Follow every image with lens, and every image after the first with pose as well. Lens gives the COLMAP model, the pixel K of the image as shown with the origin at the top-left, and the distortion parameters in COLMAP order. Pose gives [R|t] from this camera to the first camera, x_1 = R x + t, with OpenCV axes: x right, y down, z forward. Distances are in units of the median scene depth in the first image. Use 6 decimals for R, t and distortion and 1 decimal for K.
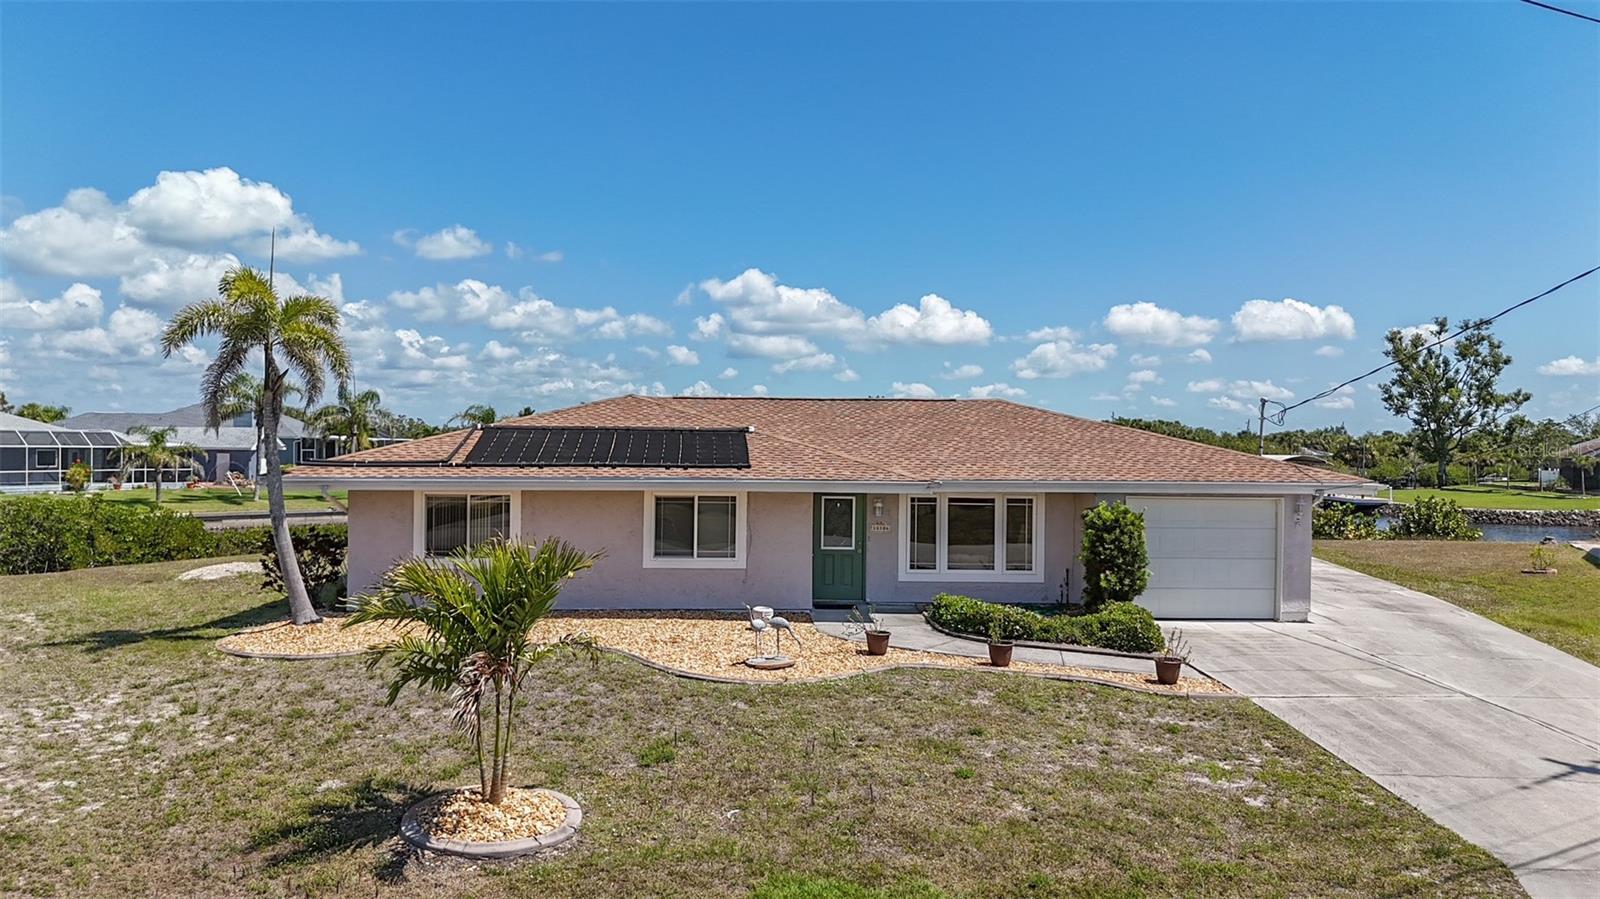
lens RADIAL K [[1172.7, 0, 800.0], [0, 1172.7, 449.5], [0, 0, 1]] dist [0.108077, -0.171237]
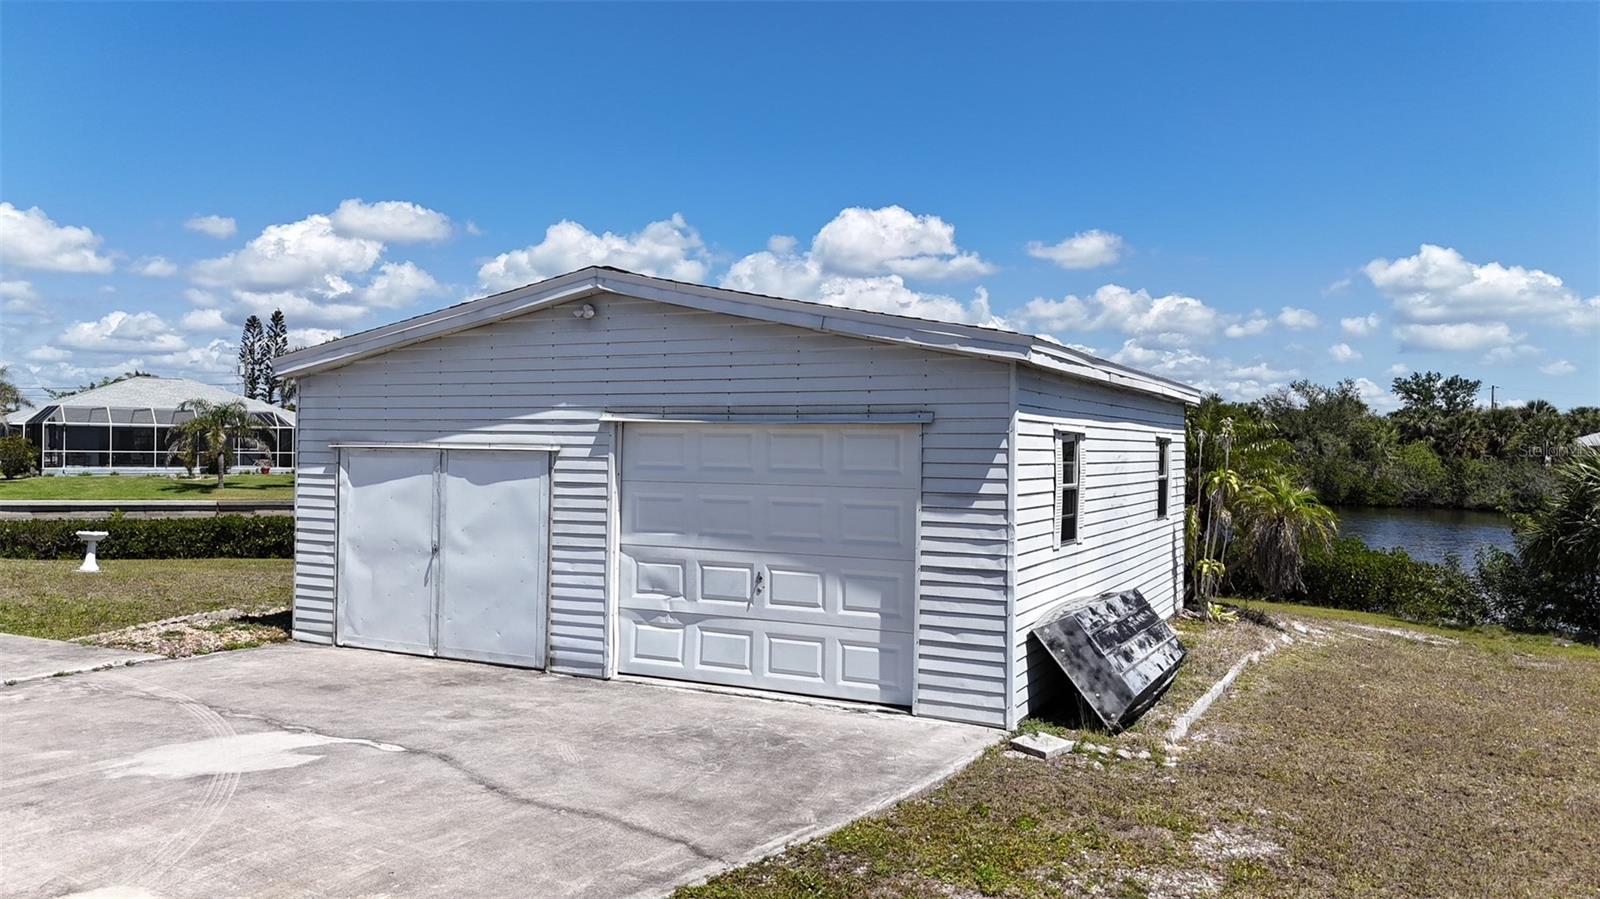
lens RADIAL K [[1172.7, 0, 800.0], [0, 1172.7, 449.5], [0, 0, 1]] dist [0.108077, -0.171237]
pose [[0.863910, 0.004136, -0.503629, 0.863149], [-0.006214, 0.999978, -0.002446, 0.051565], [0.503608, 0.005242, 0.863916, 1.506499]]
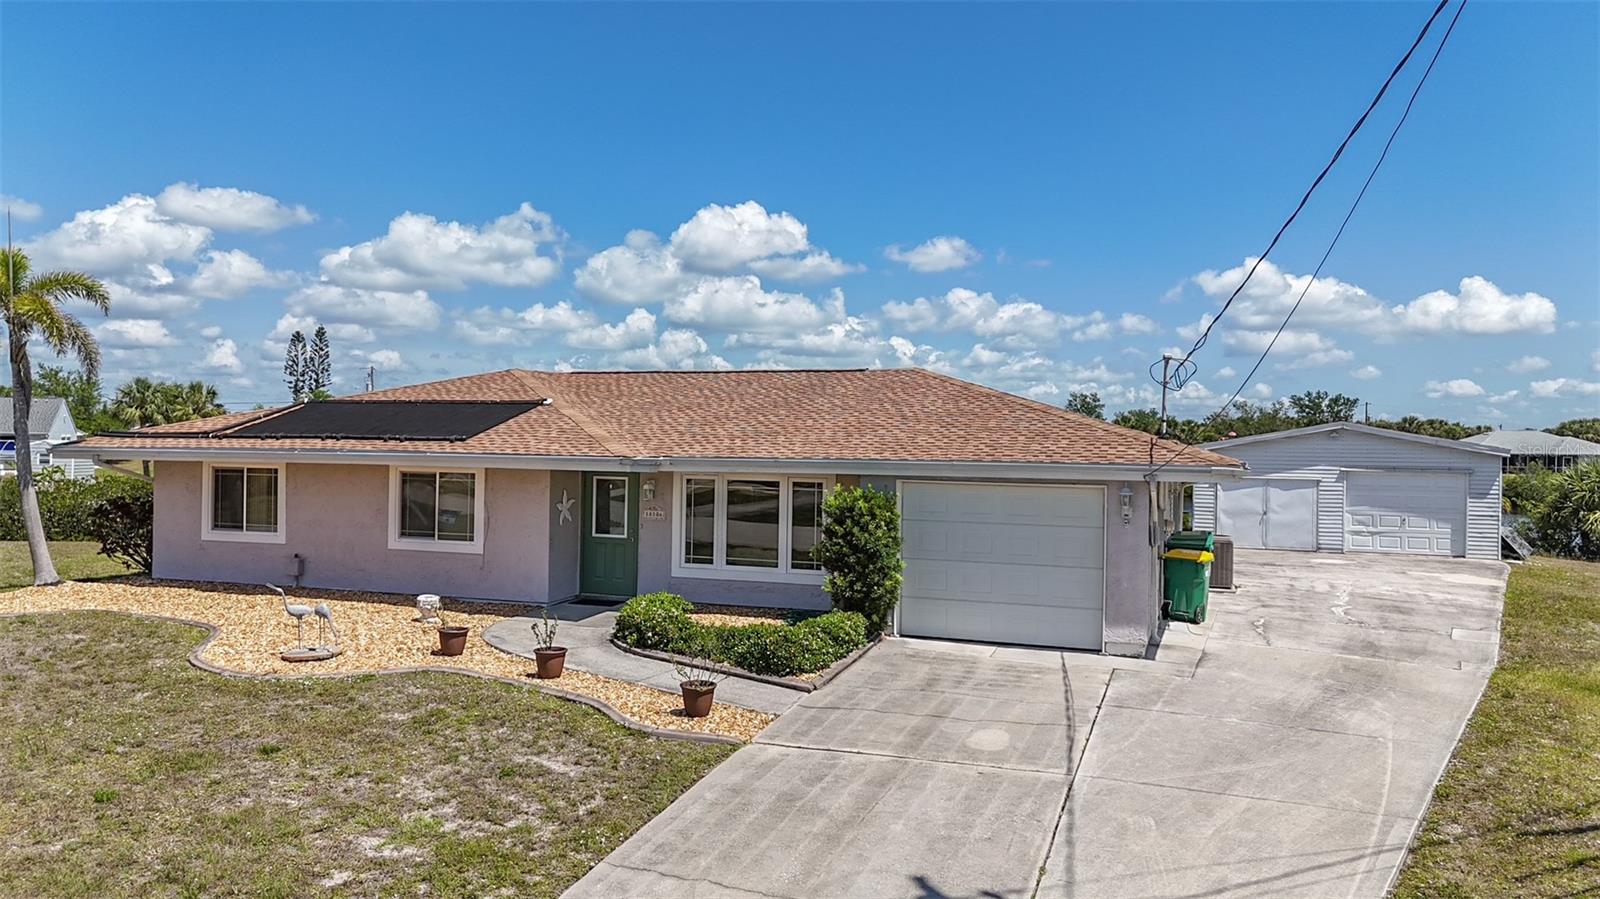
lens RADIAL K [[1172.7, 0, 800.0], [0, 1172.7, 449.5], [0, 0, 1]] dist [0.108077, -0.171237]
pose [[0.918889, 0.005314, -0.394479, 0.520474], [-0.006652, 0.999976, -0.002024, 0.021582], [0.394459, 0.004484, 0.918903, 0.259855]]
